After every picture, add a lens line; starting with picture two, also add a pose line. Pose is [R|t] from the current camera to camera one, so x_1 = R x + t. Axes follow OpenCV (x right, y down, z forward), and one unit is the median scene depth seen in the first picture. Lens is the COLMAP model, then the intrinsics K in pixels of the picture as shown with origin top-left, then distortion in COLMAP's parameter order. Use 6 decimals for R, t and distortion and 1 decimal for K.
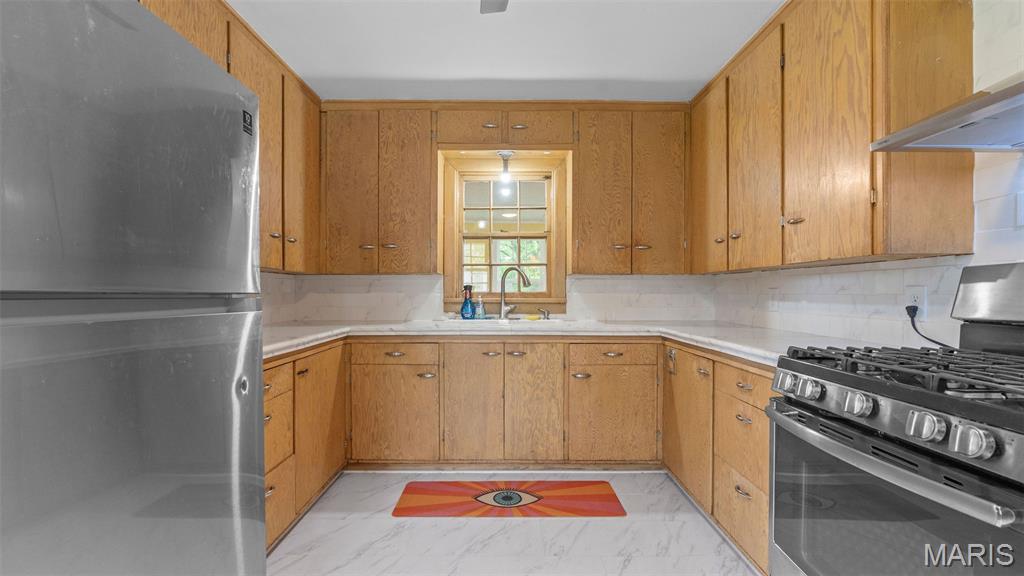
lens RADIAL K [[458.3, 0, 505.7], [0, 458.3, 292.5], [0, 0, 1]] dist [-0.004272, 0.000326]
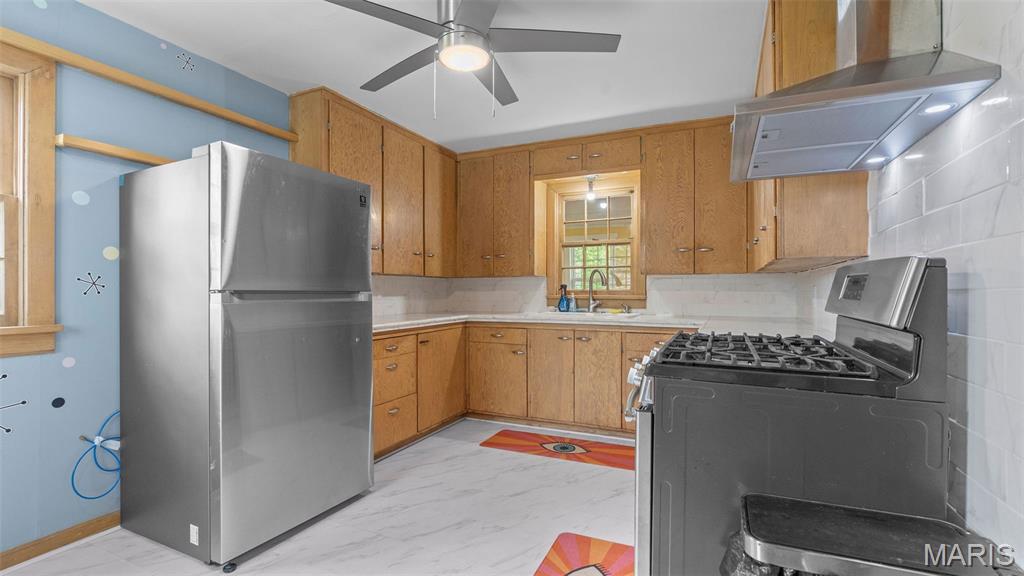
lens RADIAL K [[458.3, 0, 519.3], [0, 458.3, 288.5], [0, 0, 1]] dist [-0.004272, 0.000326]
pose [[0.911140, -0.003082, -0.412084, 0.350125], [0.001364, 0.999989, -0.004463, 0.000052], [0.412094, 0.003504, 0.911135, -0.201209]]
